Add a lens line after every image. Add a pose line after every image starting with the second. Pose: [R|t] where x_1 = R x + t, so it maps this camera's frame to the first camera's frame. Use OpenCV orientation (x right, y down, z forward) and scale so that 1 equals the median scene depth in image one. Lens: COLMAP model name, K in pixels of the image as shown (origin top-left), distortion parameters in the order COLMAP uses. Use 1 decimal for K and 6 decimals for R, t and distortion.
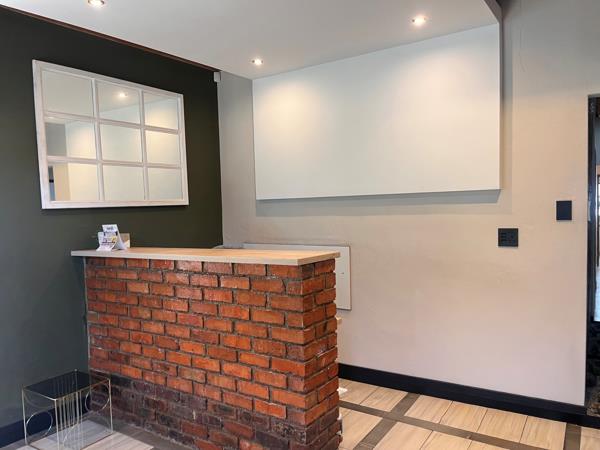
lens RADIAL K [[455.0, 0, 300.5], [0, 455.0, 226.8], [0, 0, 1]] dist [0.001907, 0.000237]
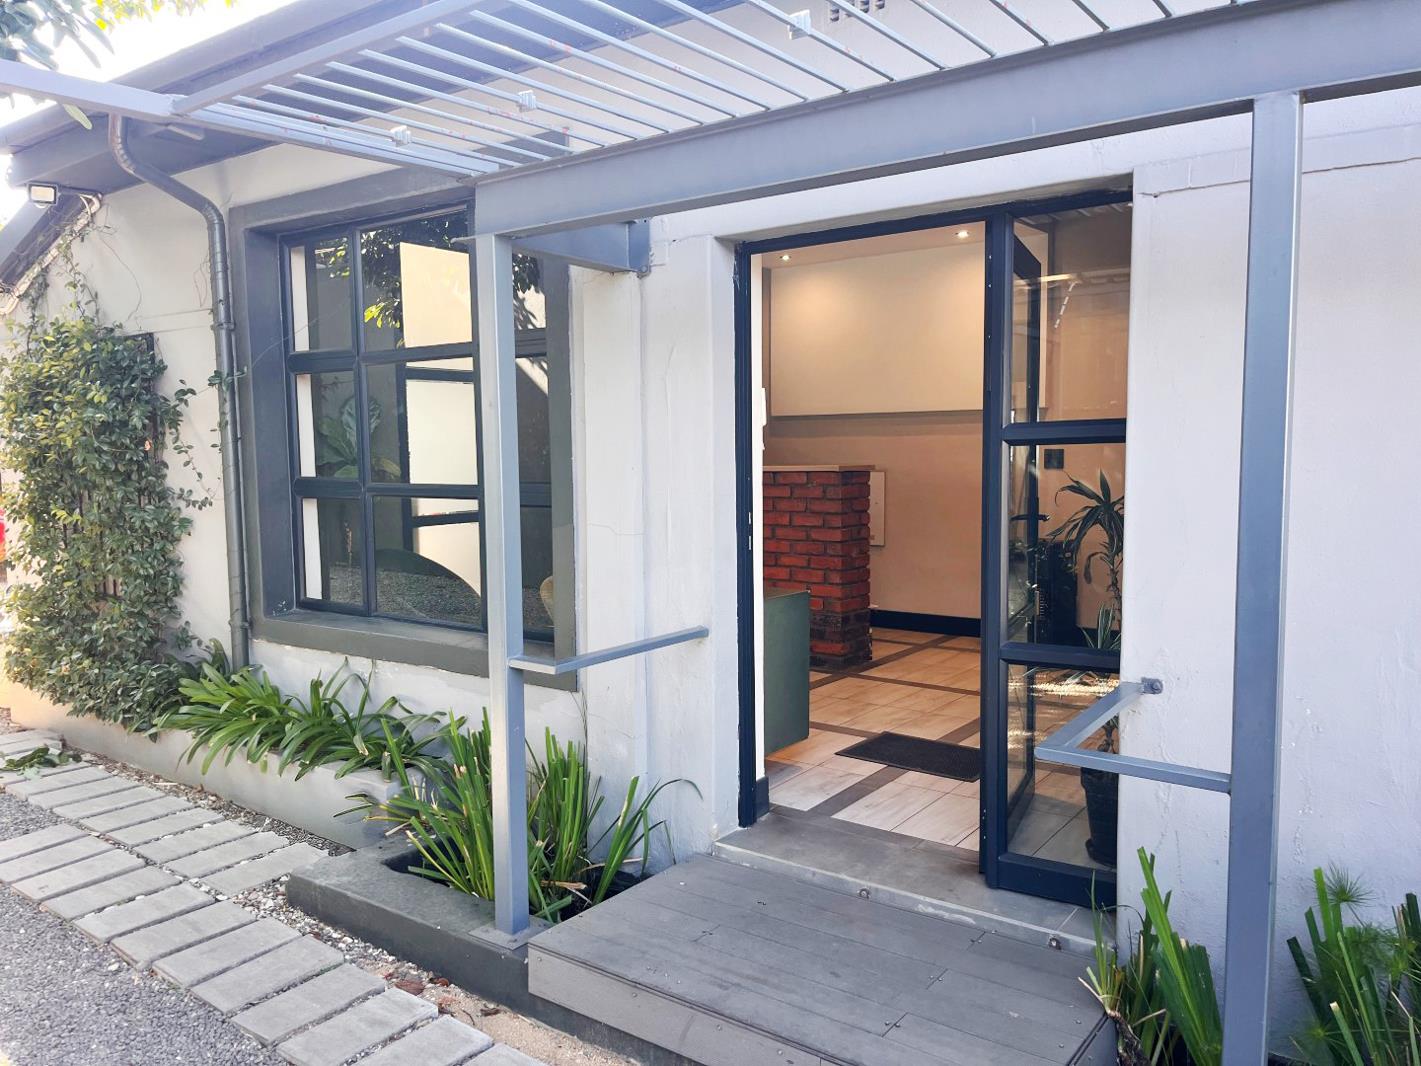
lens RADIAL K [[1077.5, 0, 710.1], [0, 1077.5, 531.3], [0, 0, 1]] dist [0.001907, 0.000237]
pose [[0.997574, 0.025311, -0.064854, -0.139369], [-0.022636, 0.998875, 0.041659, 0.122477], [0.065835, -0.040089, 0.997025, -1.638240]]
